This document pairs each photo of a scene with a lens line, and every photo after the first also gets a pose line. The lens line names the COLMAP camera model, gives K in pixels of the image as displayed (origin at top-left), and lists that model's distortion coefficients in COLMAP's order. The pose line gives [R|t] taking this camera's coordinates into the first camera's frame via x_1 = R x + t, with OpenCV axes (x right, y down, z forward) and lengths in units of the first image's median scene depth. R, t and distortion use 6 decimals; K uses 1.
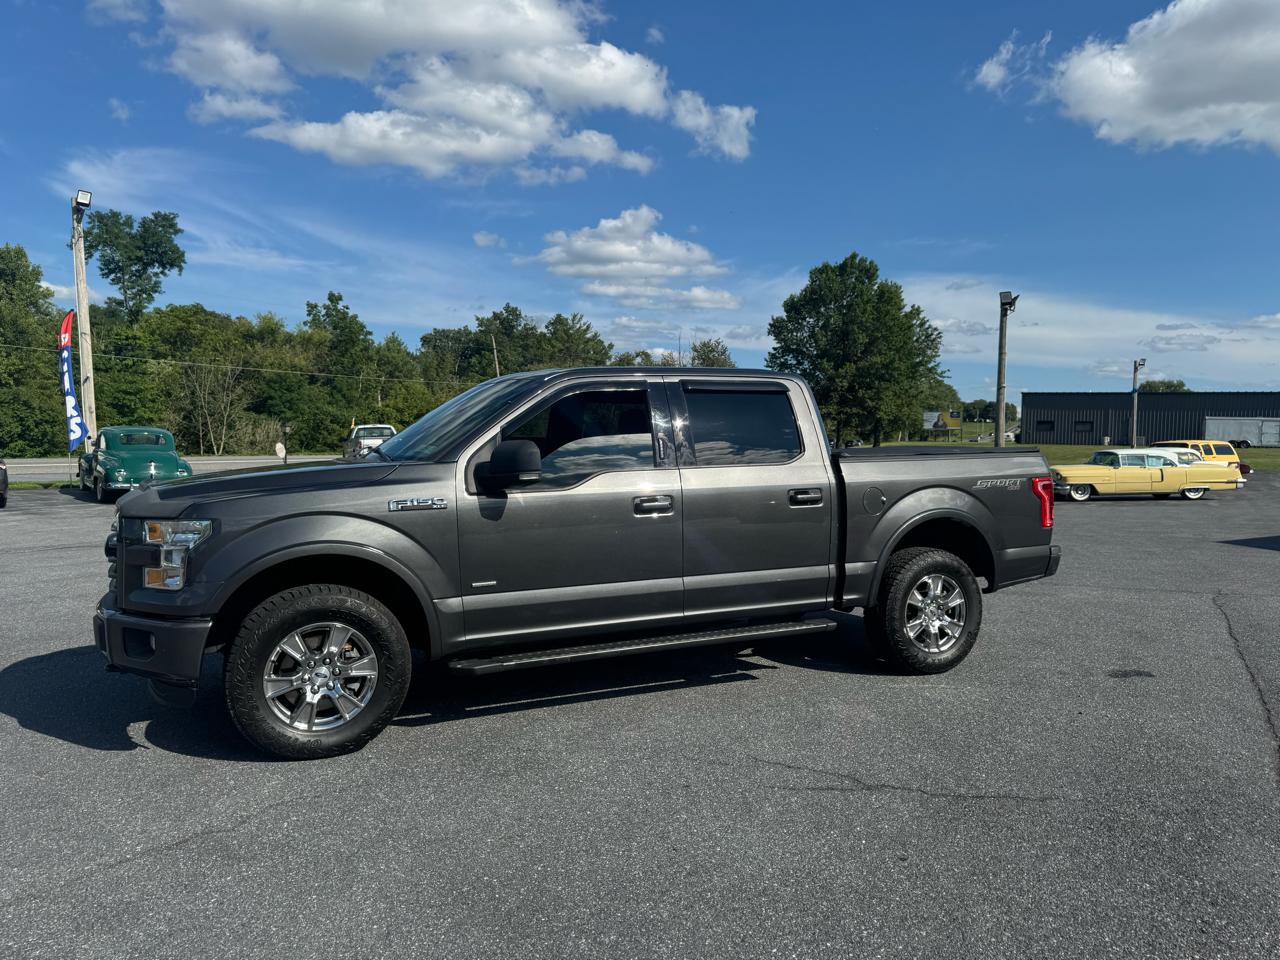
lens RADIAL K [[891.7, 0, 642.6], [0, 891.7, 501.5], [0, 0, 1]] dist [0.077388, -0.112949]
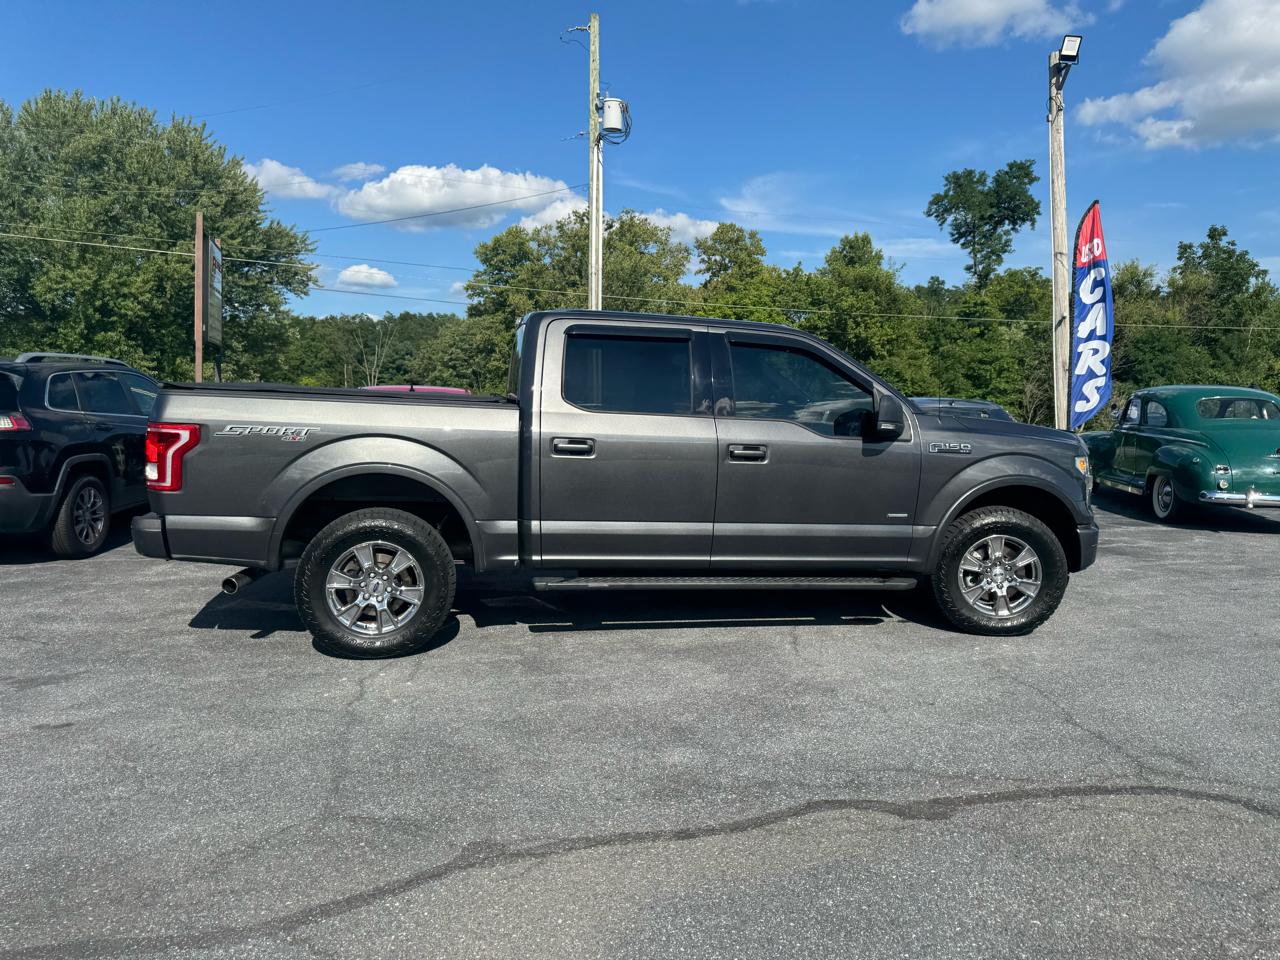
lens RADIAL K [[907.6, 0, 647.4], [0, 907.6, 474.8], [0, 0, 1]] dist [0.101537, -0.158006]
pose [[0.689992, 0.044435, -0.722452, -0.135981], [-0.046355, 0.998778, 0.017159, -0.007633], [0.722331, 0.021649, 0.691208, 0.127645]]
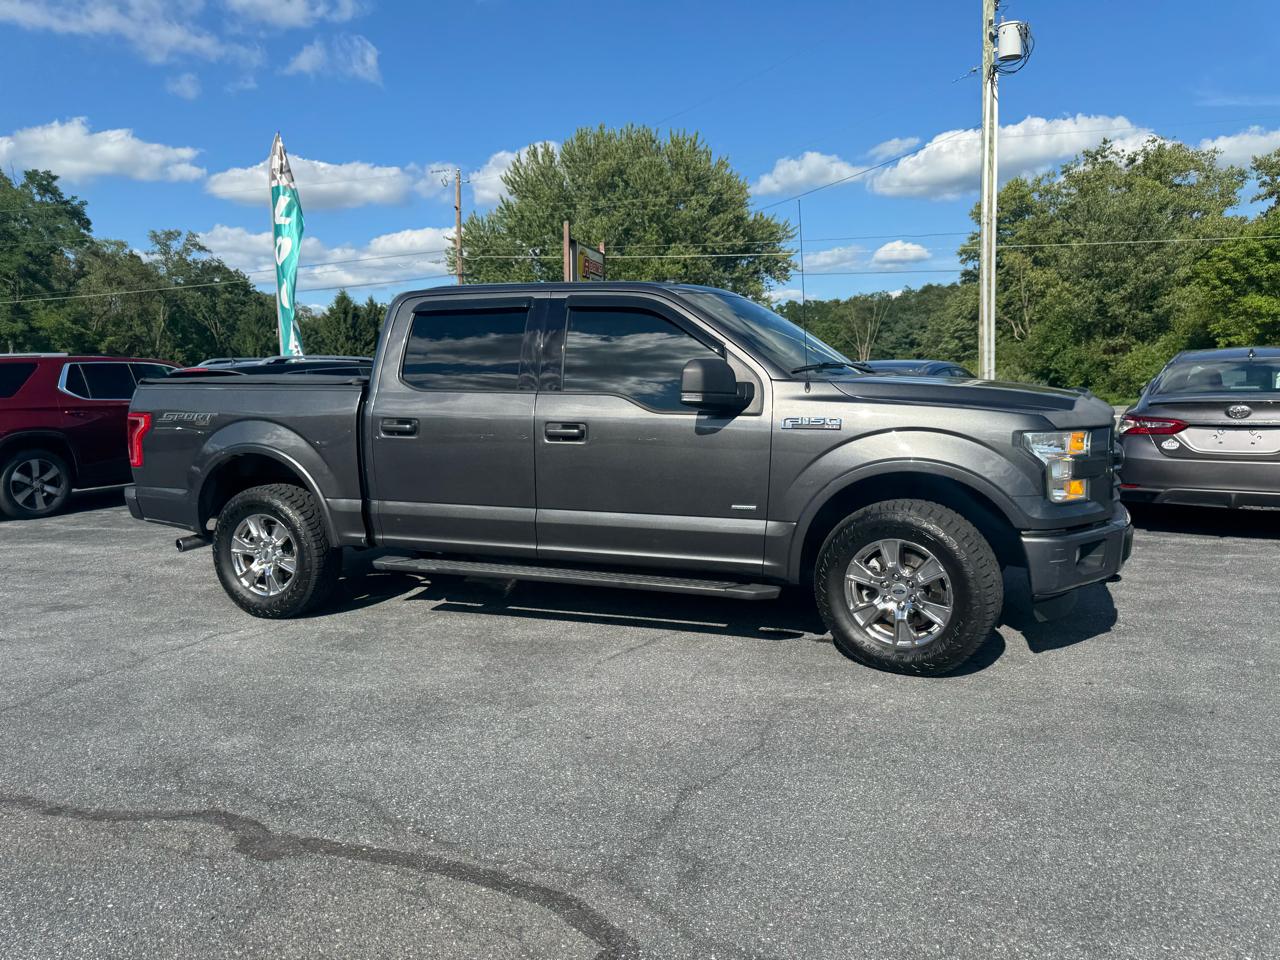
lens RADIAL K [[902.3, 0, 640.5], [0, 902.3, 490.7], [0, 0, 1]] dist [0.034834, -0.039821]
pose [[0.187994, 0.089184, -0.978113, -0.115449], [-0.030405, 0.995920, 0.084964, -0.010425], [0.981699, 0.013767, 0.189939, 0.187089]]
